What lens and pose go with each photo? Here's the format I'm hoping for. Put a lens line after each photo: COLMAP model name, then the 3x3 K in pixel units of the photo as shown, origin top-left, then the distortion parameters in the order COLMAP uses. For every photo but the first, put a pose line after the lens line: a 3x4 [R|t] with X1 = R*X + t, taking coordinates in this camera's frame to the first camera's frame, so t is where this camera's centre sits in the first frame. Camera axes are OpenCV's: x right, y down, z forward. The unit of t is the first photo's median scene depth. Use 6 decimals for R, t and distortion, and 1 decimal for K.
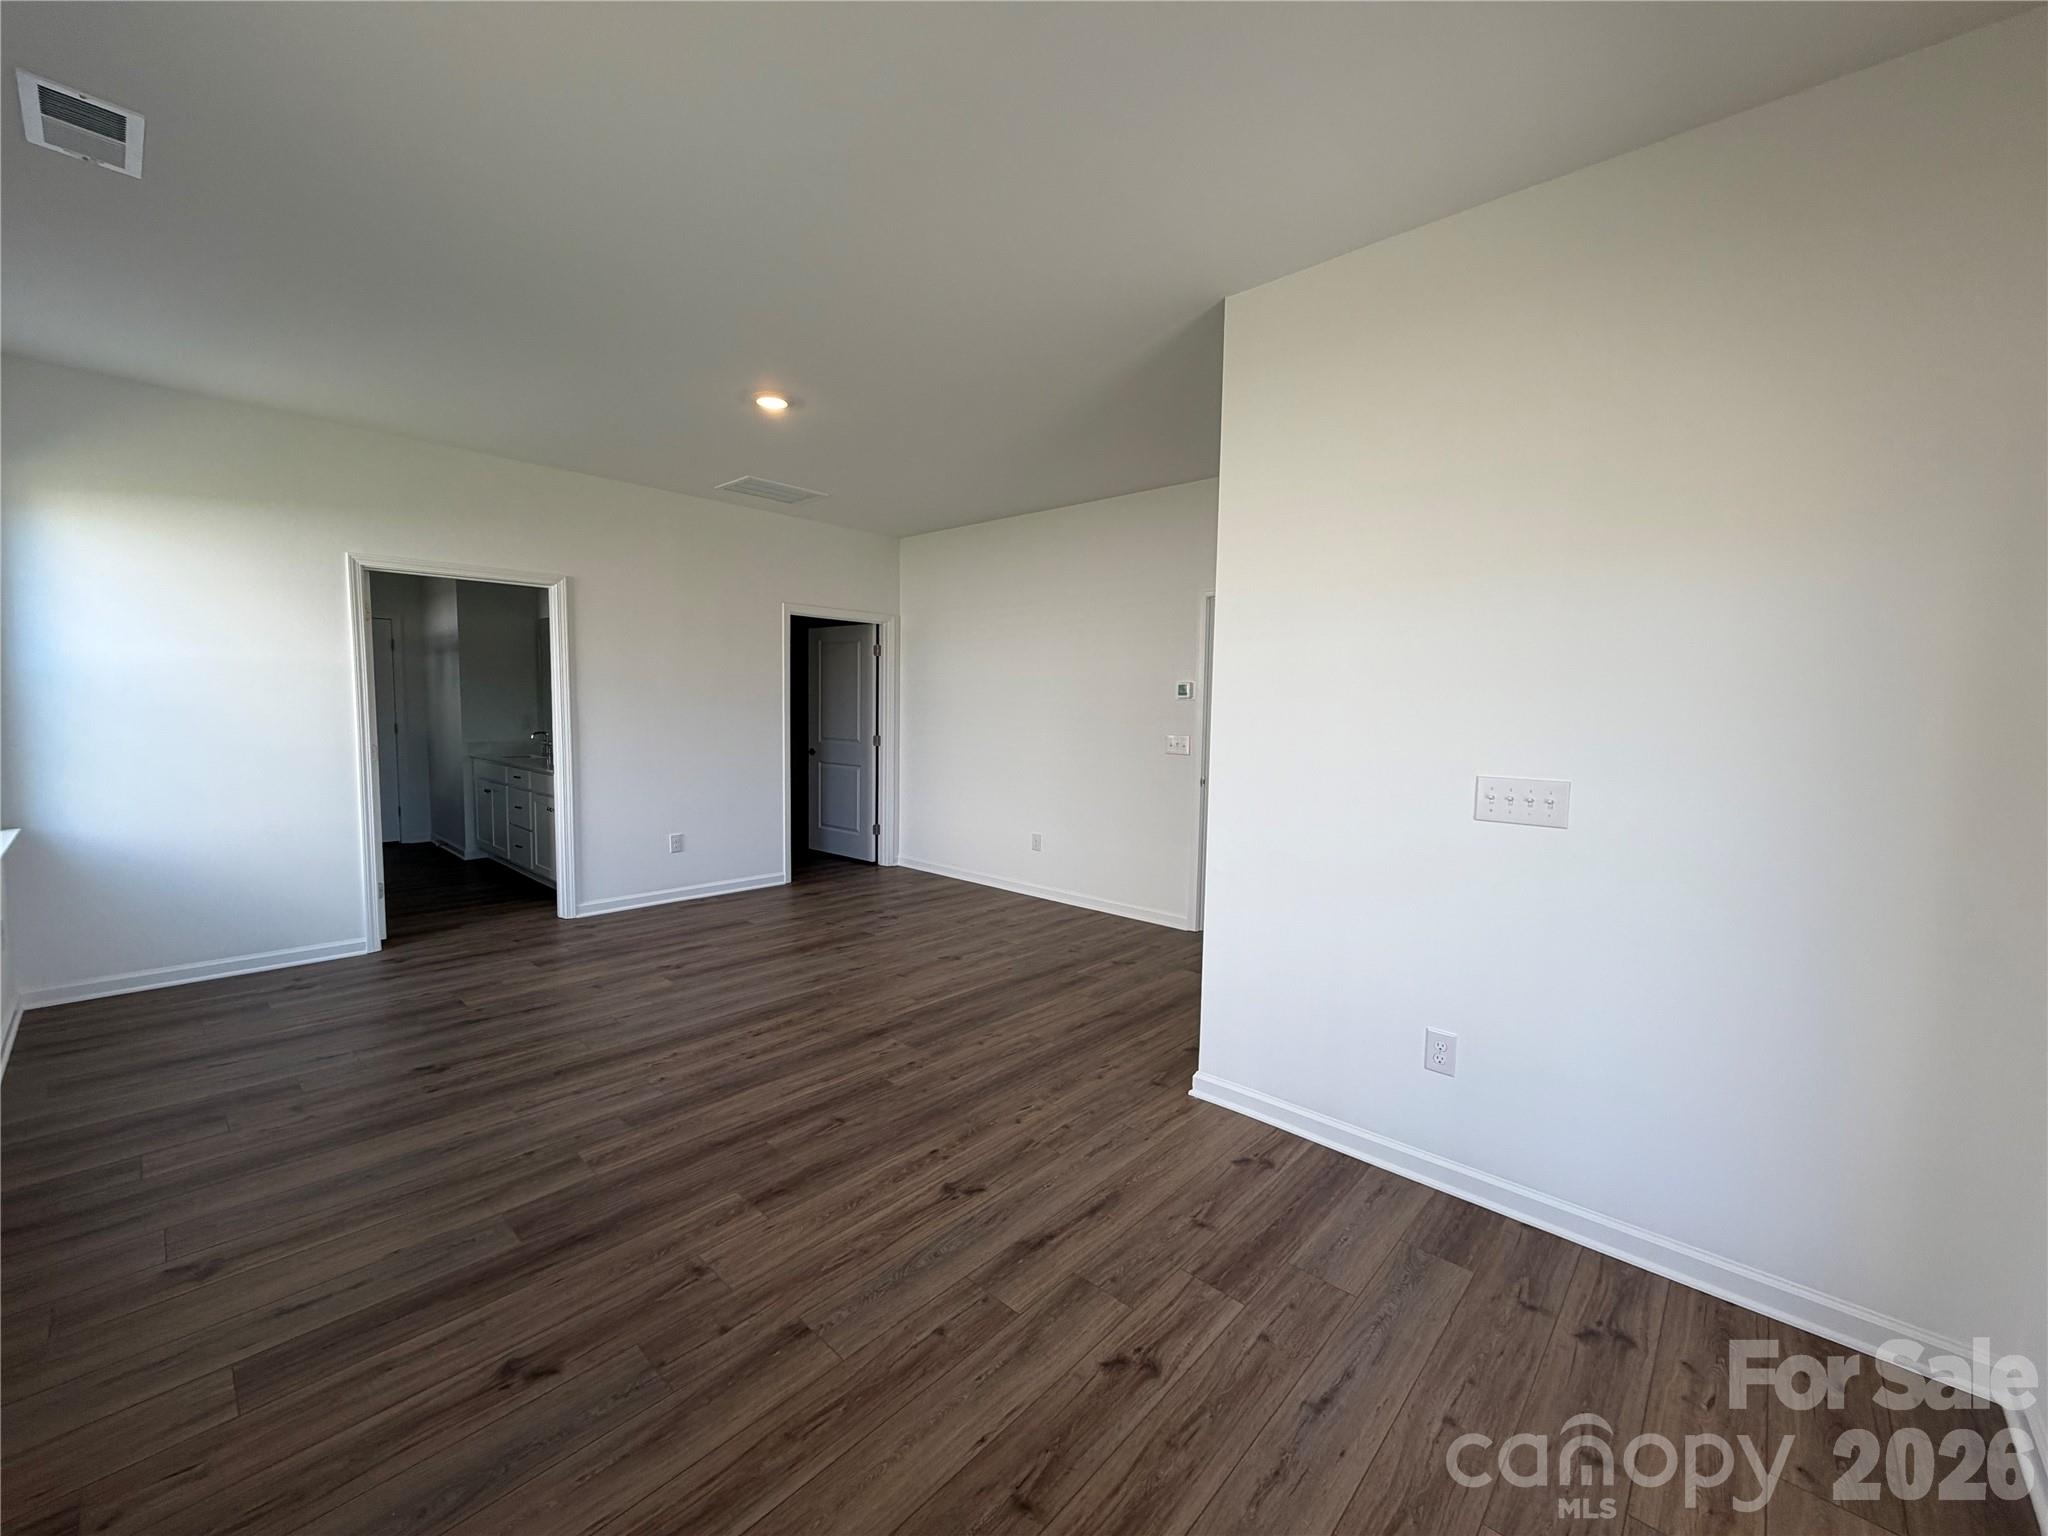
lens RADIAL K [[819.9, 0, 1024.0], [0, 819.9, 768.0], [0, 0, 1]] dist [-0.001837, 0.000040]
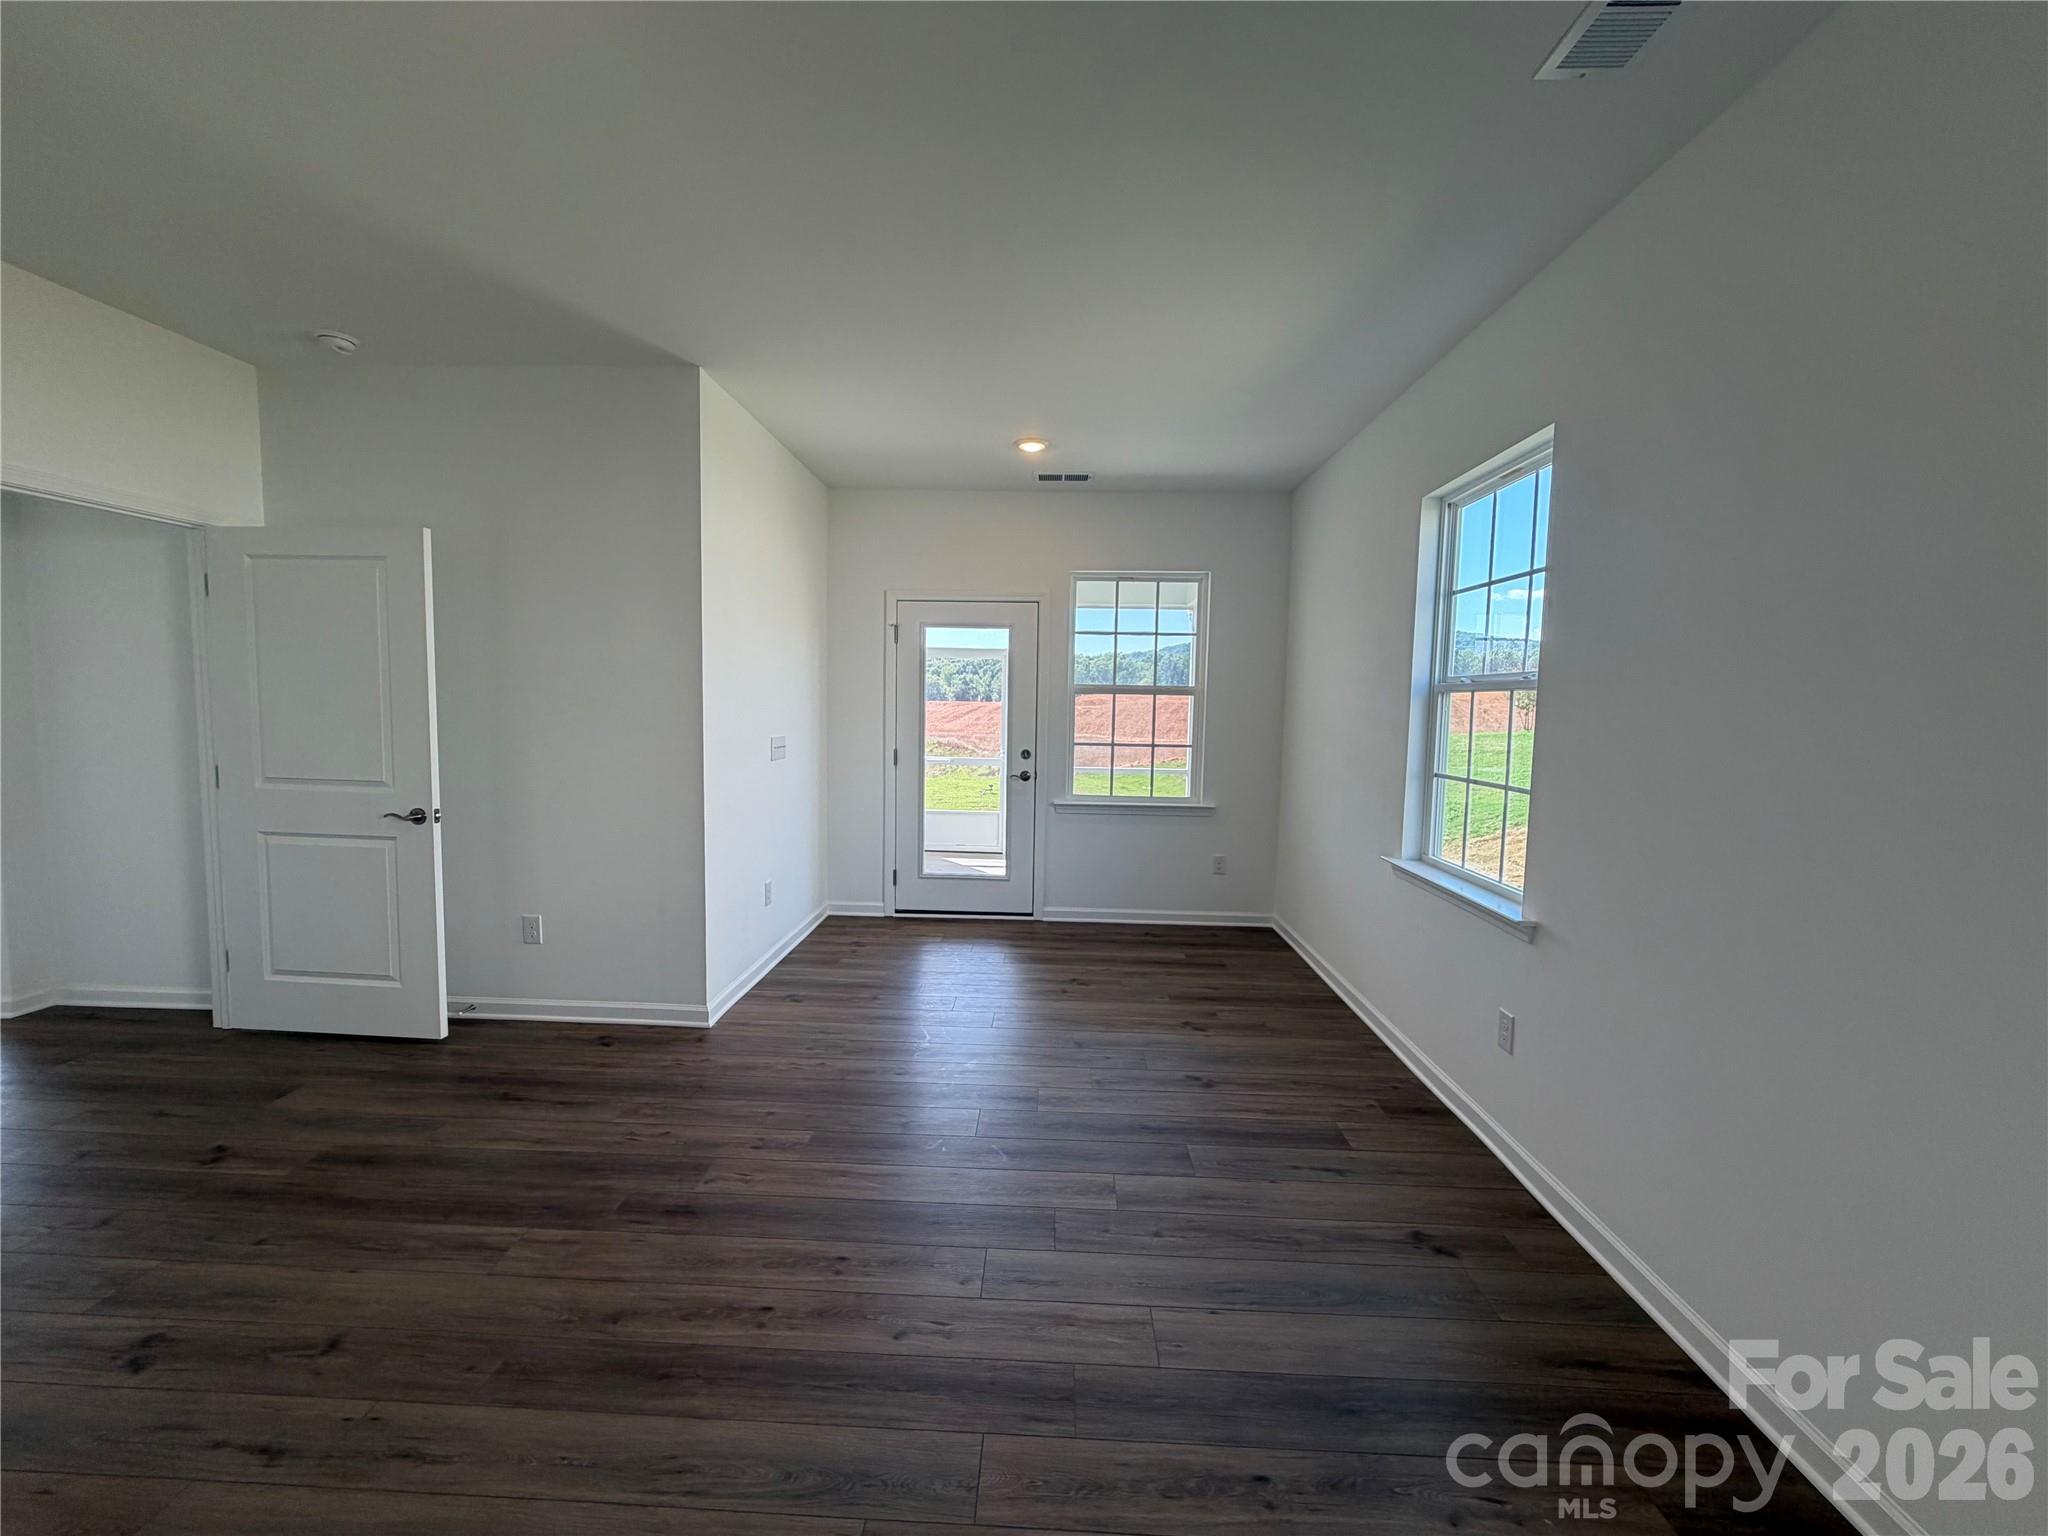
lens RADIAL K [[819.9, 0, 1024.0], [0, 819.9, 768.0], [0, 0, 1]] dist [-0.001837, 0.000040]
pose [[-0.648754, -0.088003, 0.755893, -0.953558], [0.031885, 0.989275, 0.142539, -0.129181], [-0.760330, 0.116575, -0.638990, 1.359175]]
